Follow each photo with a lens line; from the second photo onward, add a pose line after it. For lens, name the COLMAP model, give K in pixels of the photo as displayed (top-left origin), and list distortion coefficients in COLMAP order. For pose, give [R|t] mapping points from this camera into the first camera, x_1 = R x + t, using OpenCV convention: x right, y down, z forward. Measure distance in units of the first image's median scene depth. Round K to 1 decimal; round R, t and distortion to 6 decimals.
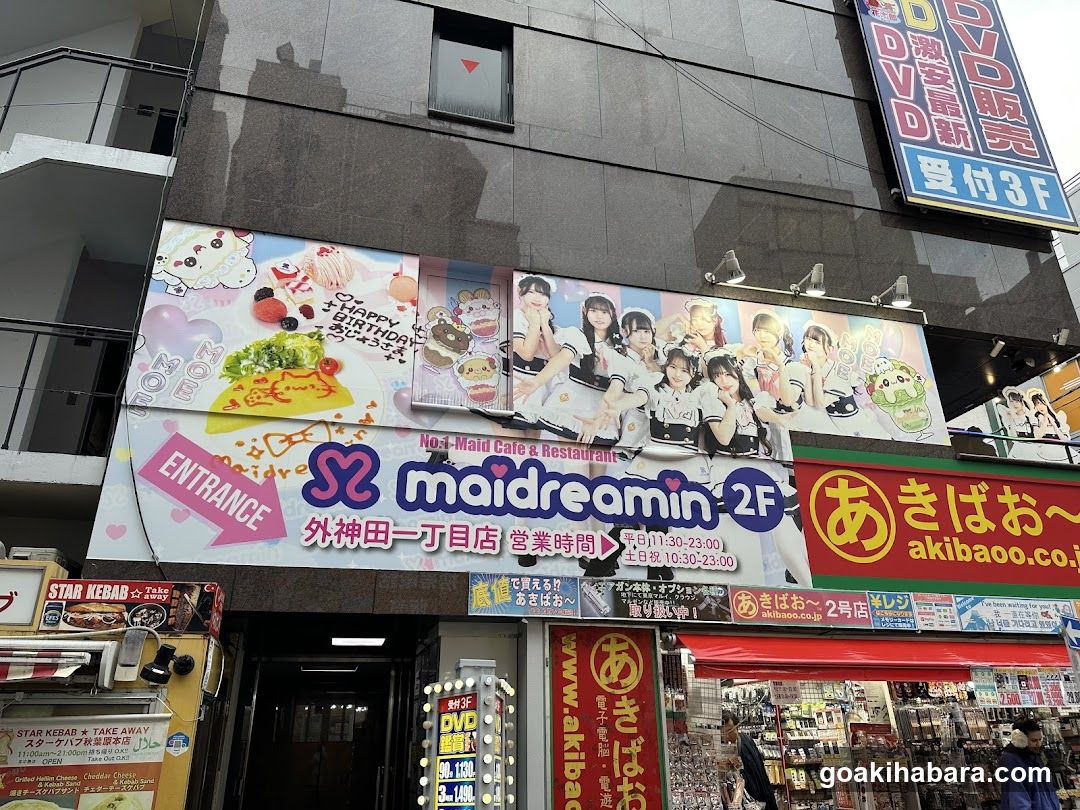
lens RADIAL K [[800.5, 0, 541.3], [0, 800.5, 390.4], [0, 0, 1]] dist [0.150316, -0.227679]
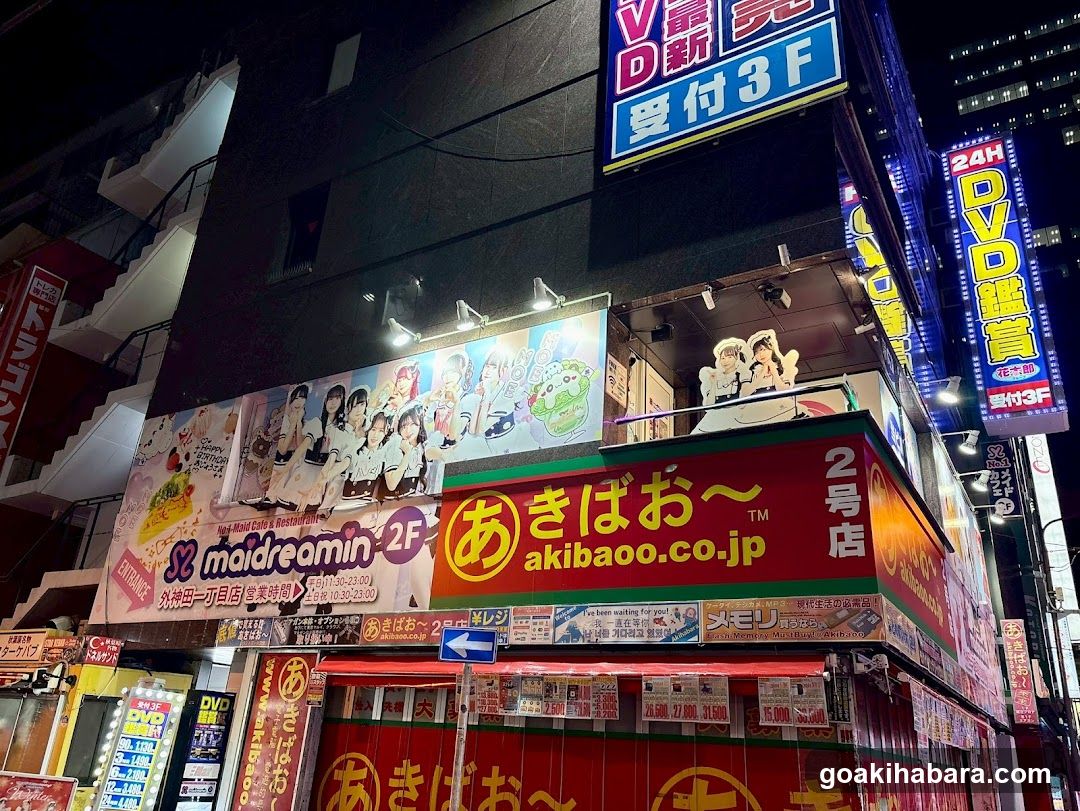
lens RADIAL K [[810.4, 0, 539.9], [0, 810.4, 403.8], [0, 0, 1]] dist [0.053562, -0.046754]
pose [[0.669270, -0.231414, -0.706063, 1.241572], [0.242366, 0.966279, -0.086964, 0.102159], [0.702379, -0.112923, 0.702789, 0.354026]]
